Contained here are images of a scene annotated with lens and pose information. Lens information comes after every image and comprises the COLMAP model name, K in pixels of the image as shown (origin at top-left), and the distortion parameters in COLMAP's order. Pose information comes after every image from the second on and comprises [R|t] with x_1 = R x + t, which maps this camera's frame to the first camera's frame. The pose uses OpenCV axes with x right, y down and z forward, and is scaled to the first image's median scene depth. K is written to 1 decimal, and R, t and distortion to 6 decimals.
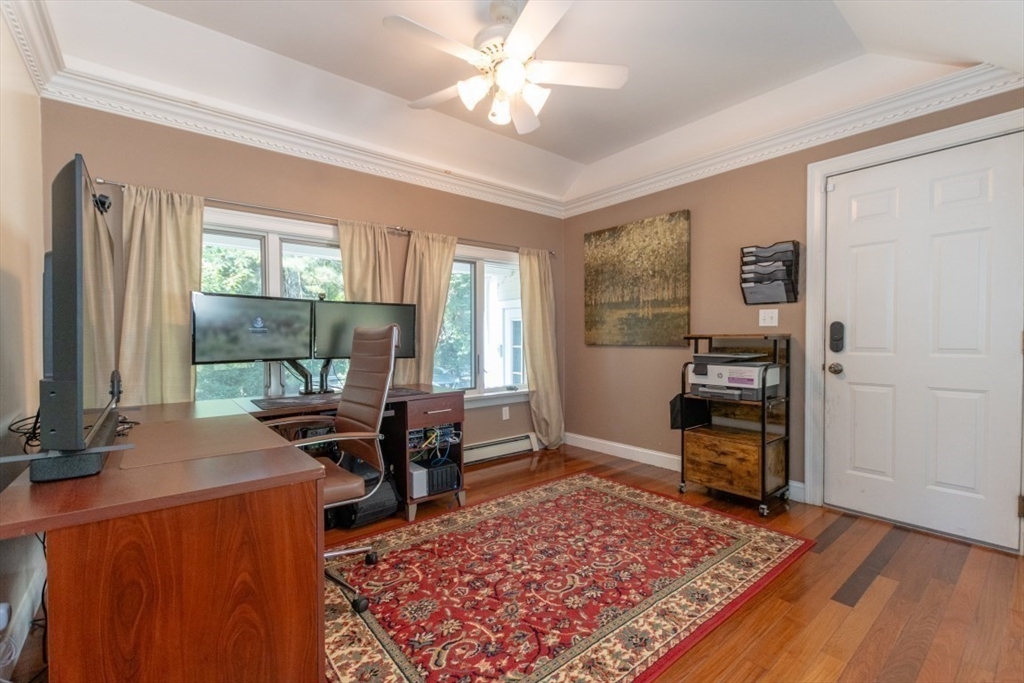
lens RADIAL K [[441.9, 0, 514.6], [0, 441.9, 346.8], [0, 0, 1]] dist [0.006366, -0.003112]
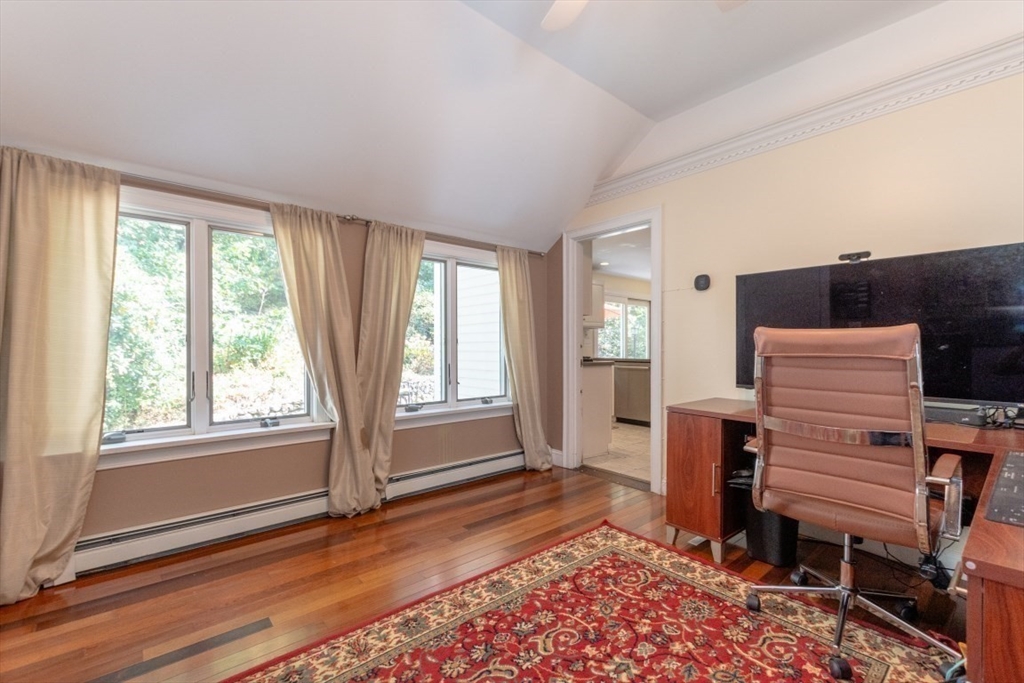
lens RADIAL K [[441.9, 0, 511.1], [0, 441.9, 345.3], [0, 0, 1]] dist [0.006366, -0.003112]
pose [[-0.999783, 0.007569, -0.019406, 0.169373], [0.007214, 0.999806, 0.018307, -0.030039], [0.019540, 0.018163, -0.999644, 1.477629]]
